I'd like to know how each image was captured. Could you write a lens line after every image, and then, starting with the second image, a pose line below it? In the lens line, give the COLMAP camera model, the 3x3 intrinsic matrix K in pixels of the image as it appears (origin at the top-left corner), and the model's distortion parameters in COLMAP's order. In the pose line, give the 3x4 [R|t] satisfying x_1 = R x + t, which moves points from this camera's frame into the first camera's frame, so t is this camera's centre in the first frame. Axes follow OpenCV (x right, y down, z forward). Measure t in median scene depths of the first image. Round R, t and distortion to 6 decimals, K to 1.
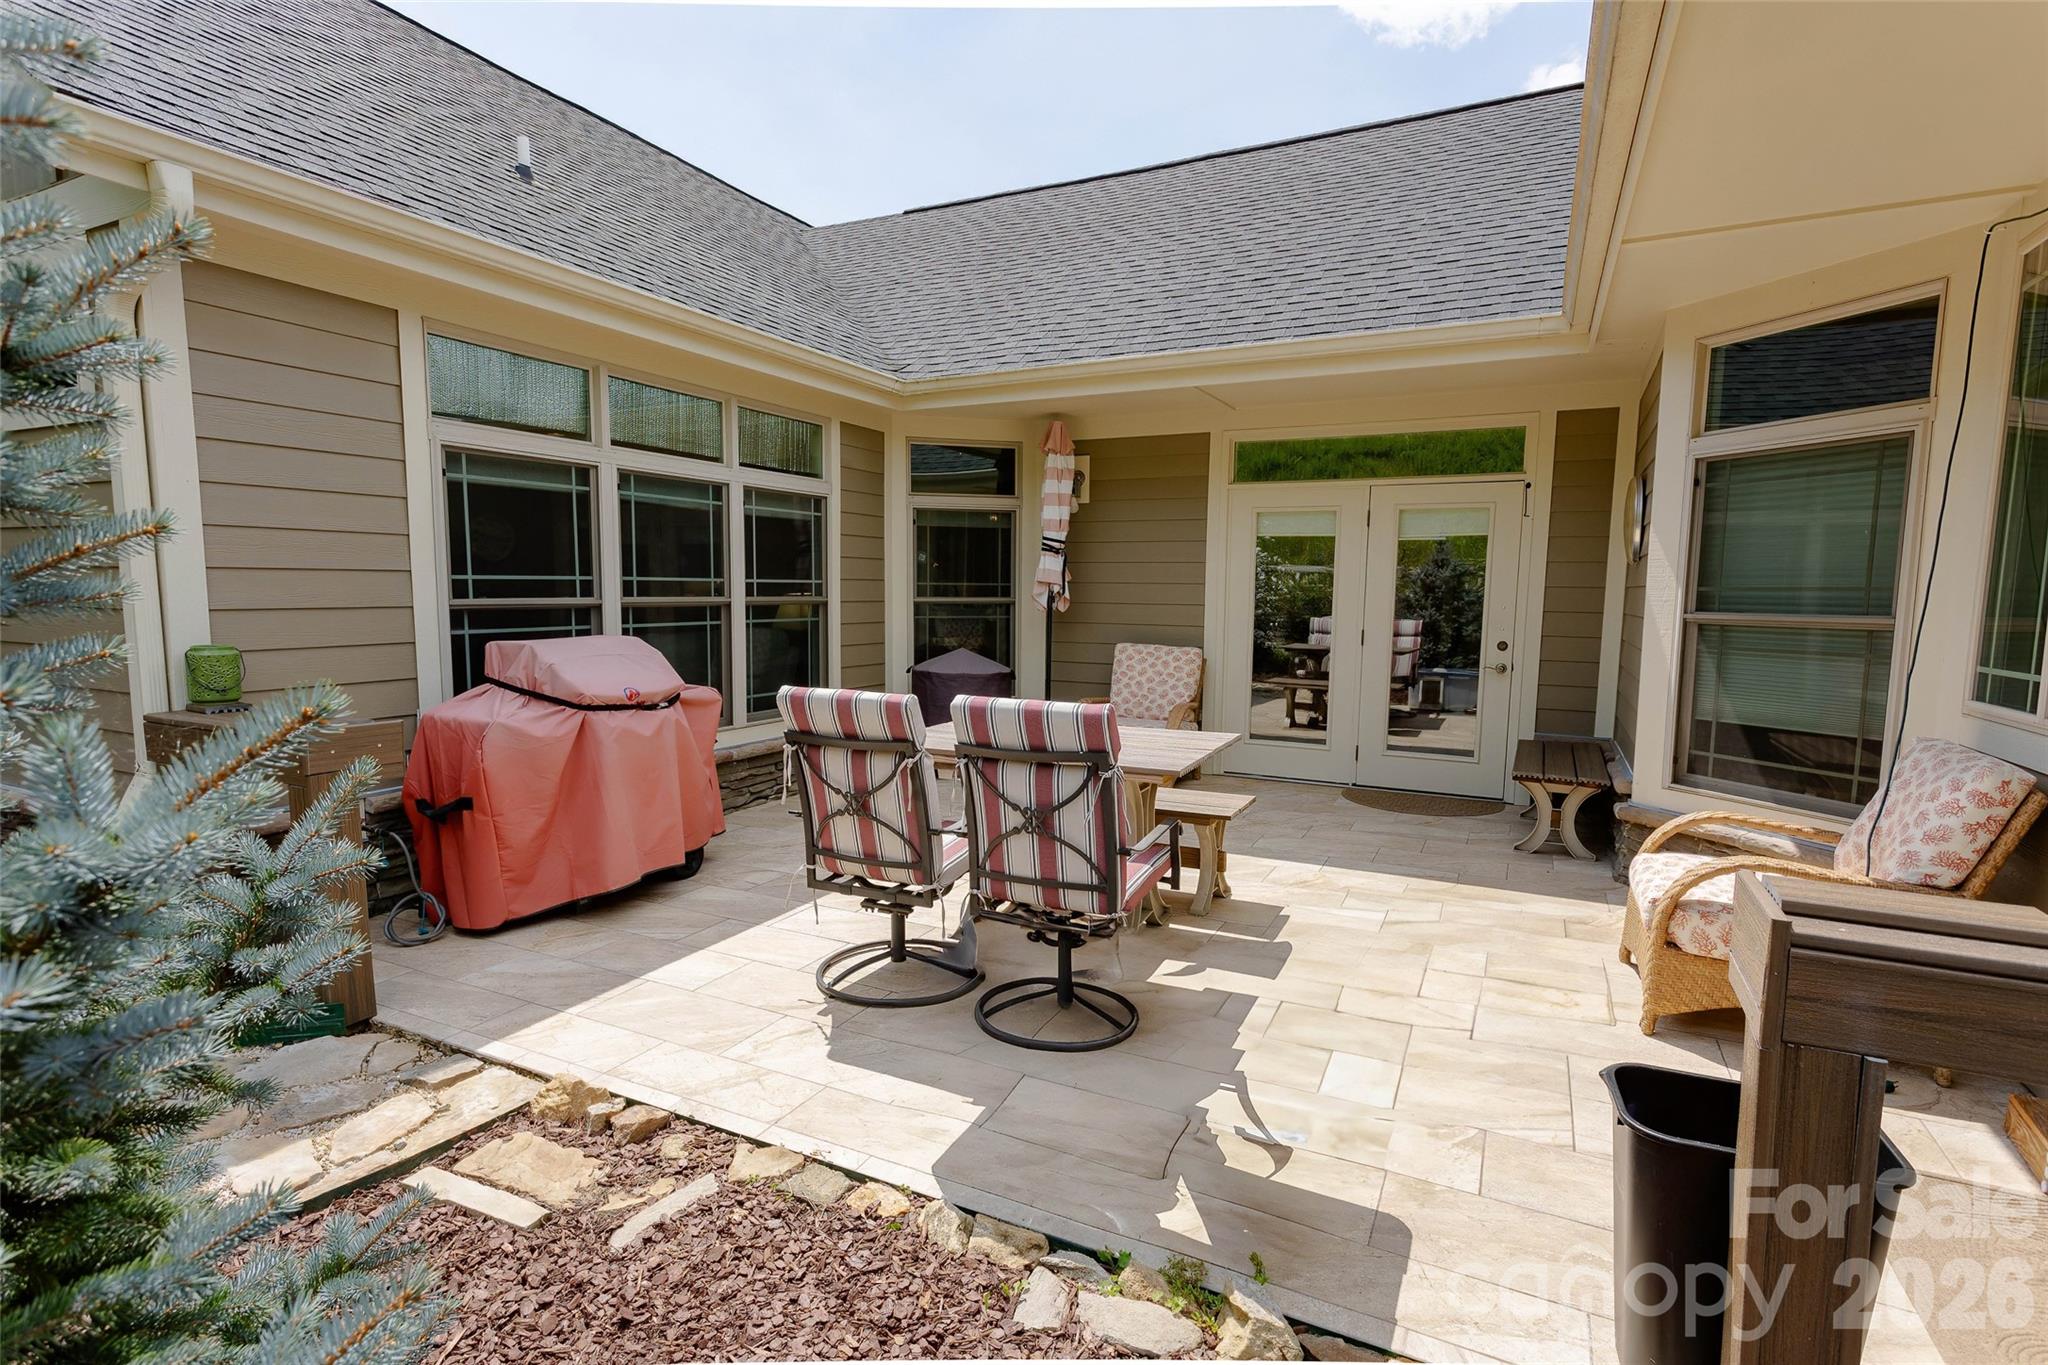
lens RADIAL K [[1002.9, 0, 1026.9], [0, 1002.9, 688.0], [0, 0, 1]] dist [0.007811, -0.000318]
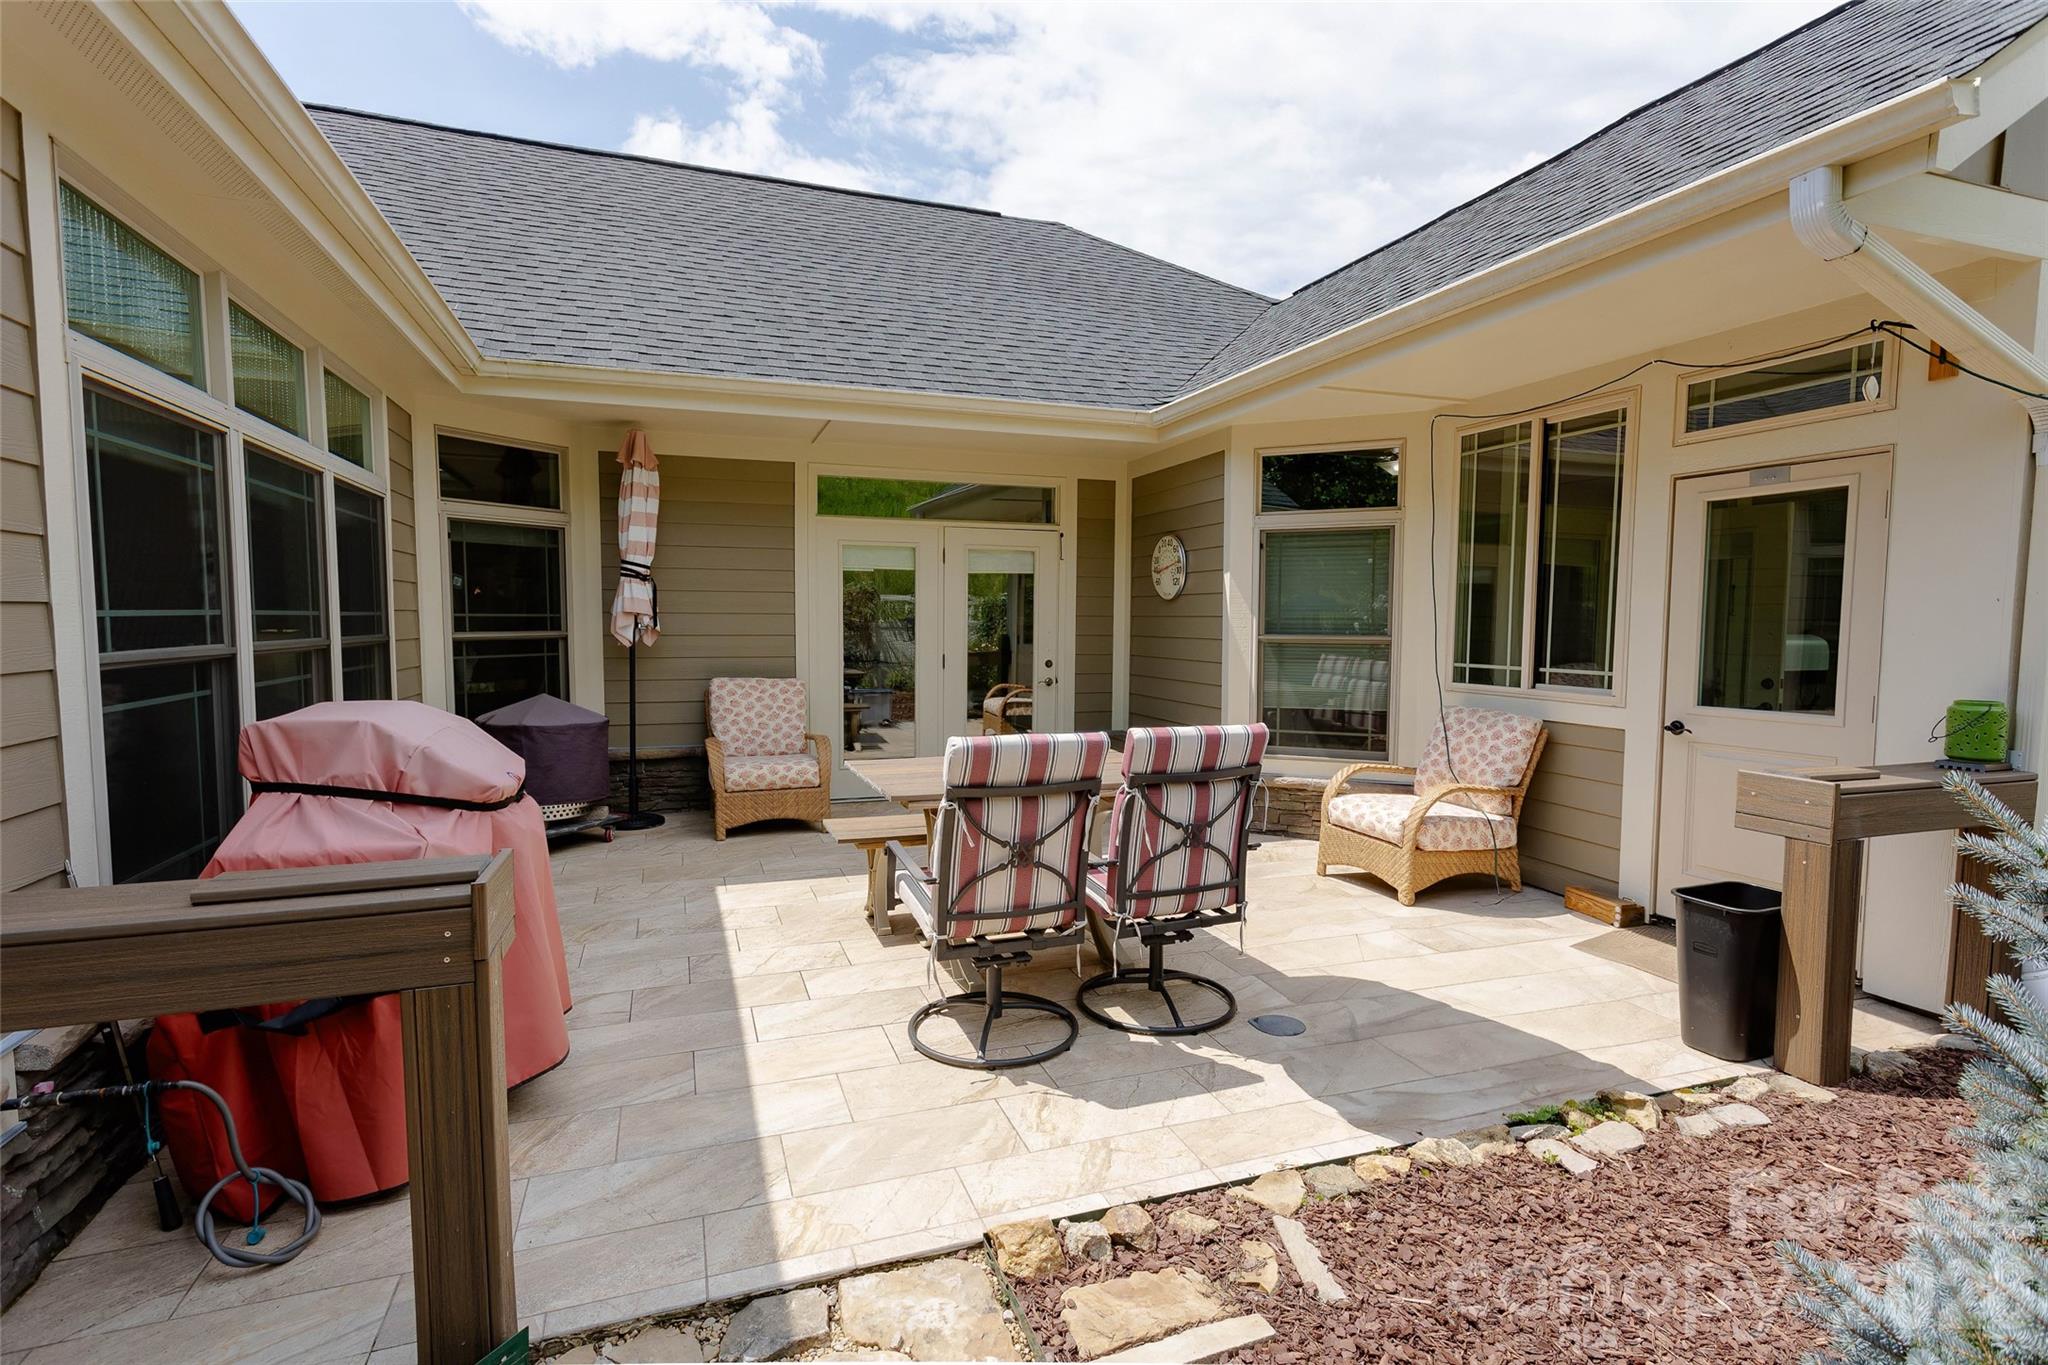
lens RADIAL K [[1002.9, 0, 1026.9], [0, 1002.9, 688.0], [0, 0, 1]] dist [0.007811, -0.000318]
pose [[0.687991, -0.057454, 0.723441, -0.644925], [0.074355, 0.997196, 0.008483, -0.037014], [-0.721900, 0.047956, 0.690334, 0.253955]]
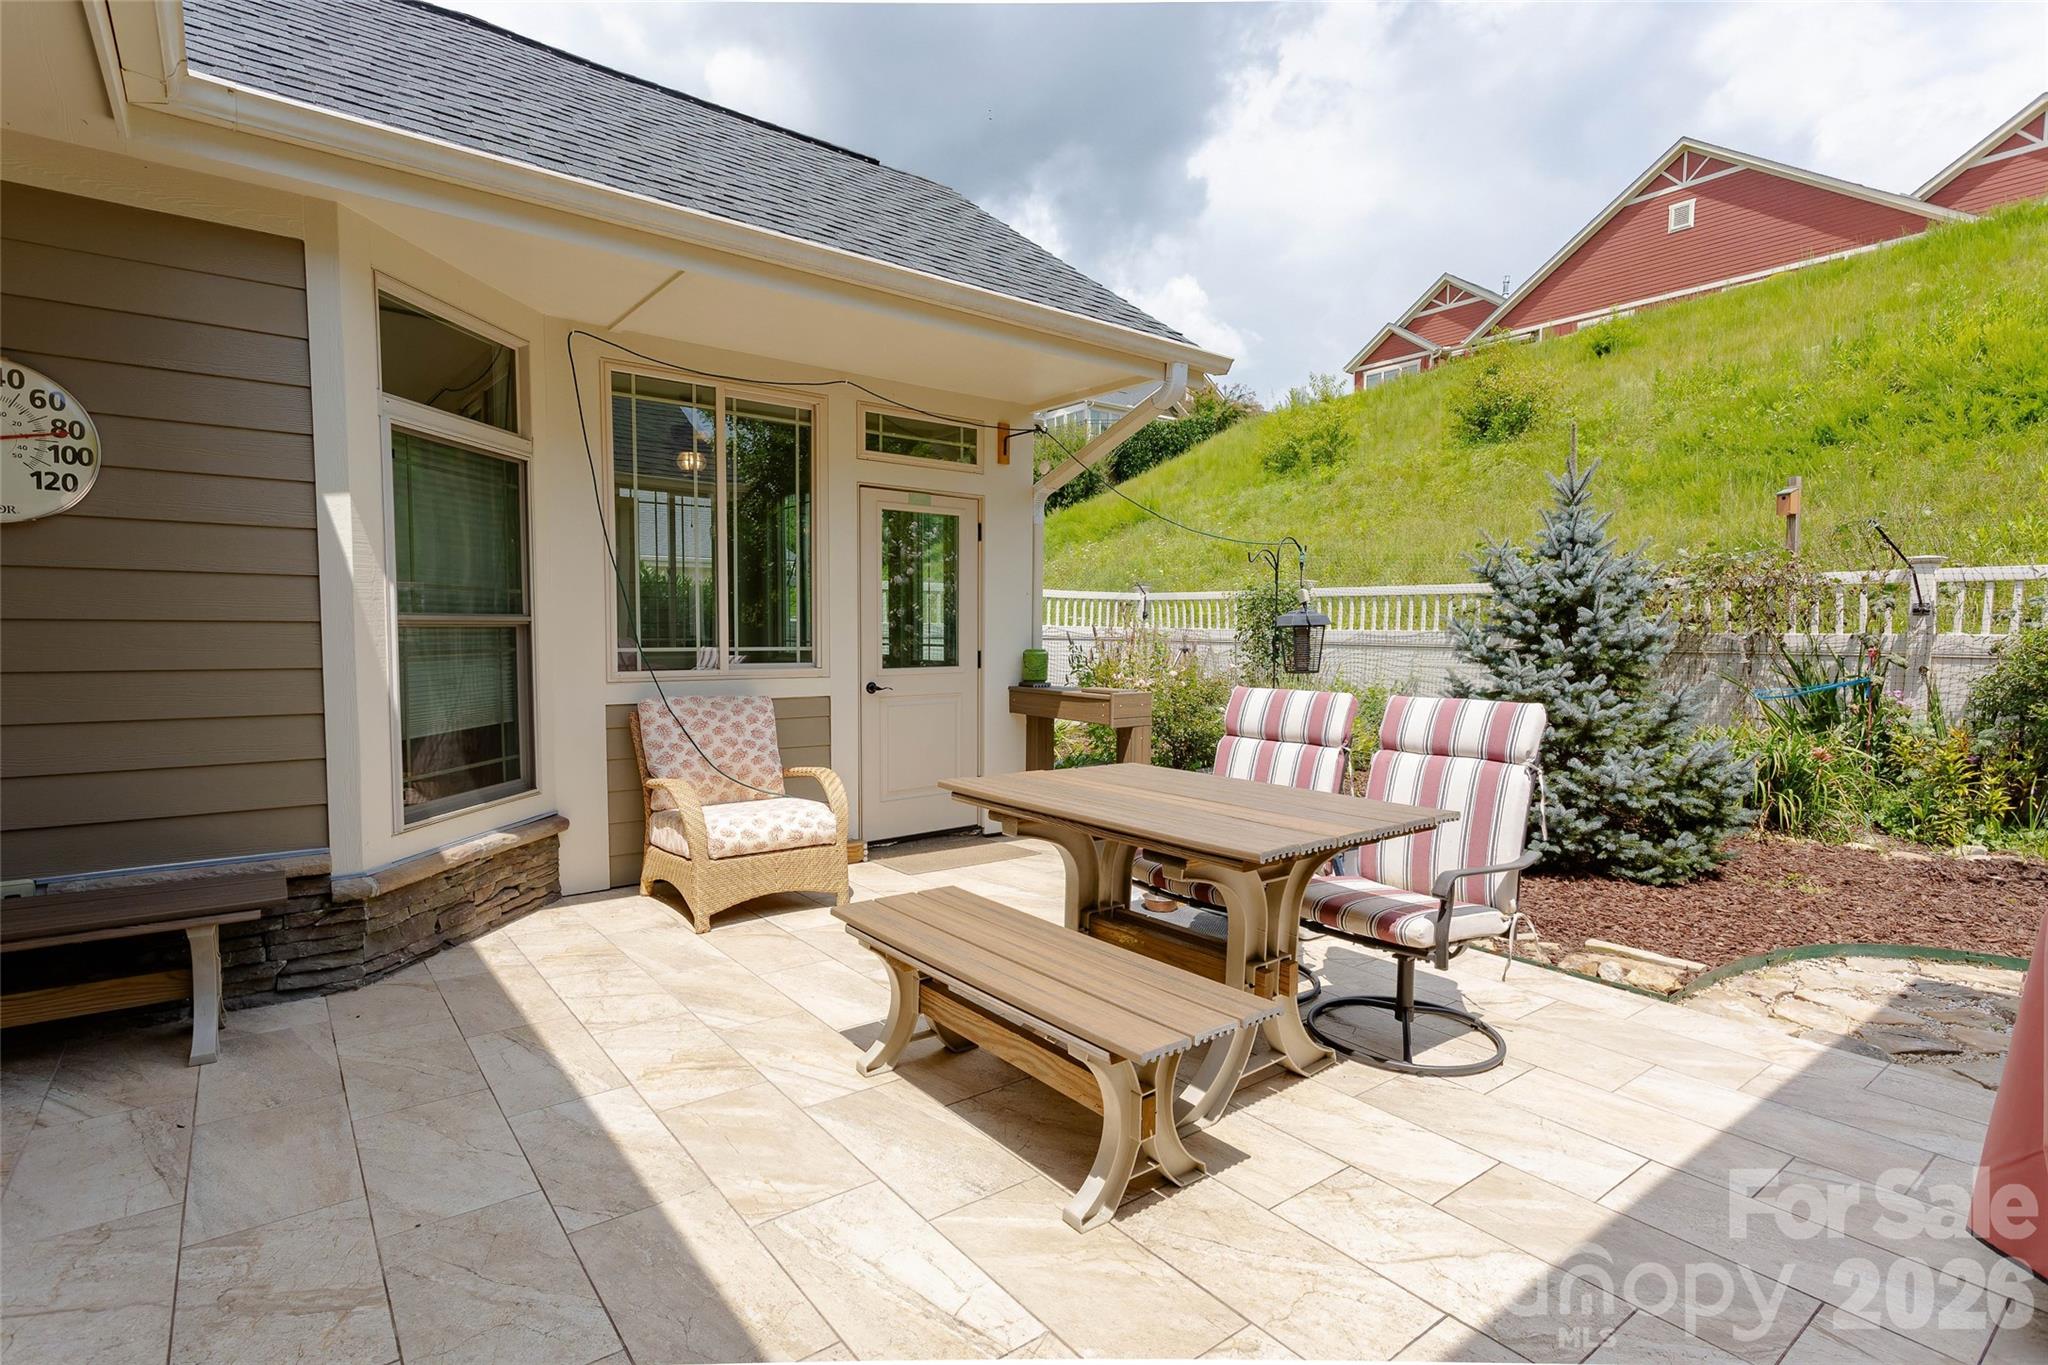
lens RADIAL K [[1002.9, 0, 1026.9], [0, 1002.9, 688.0], [0, 0, 1]] dist [0.007811, -0.000318]
pose [[-0.909008, -0.037760, 0.415065, -0.150178], [0.028468, 0.987936, 0.152222, -0.127166], [-0.415806, 0.150187, -0.896967, 1.553116]]
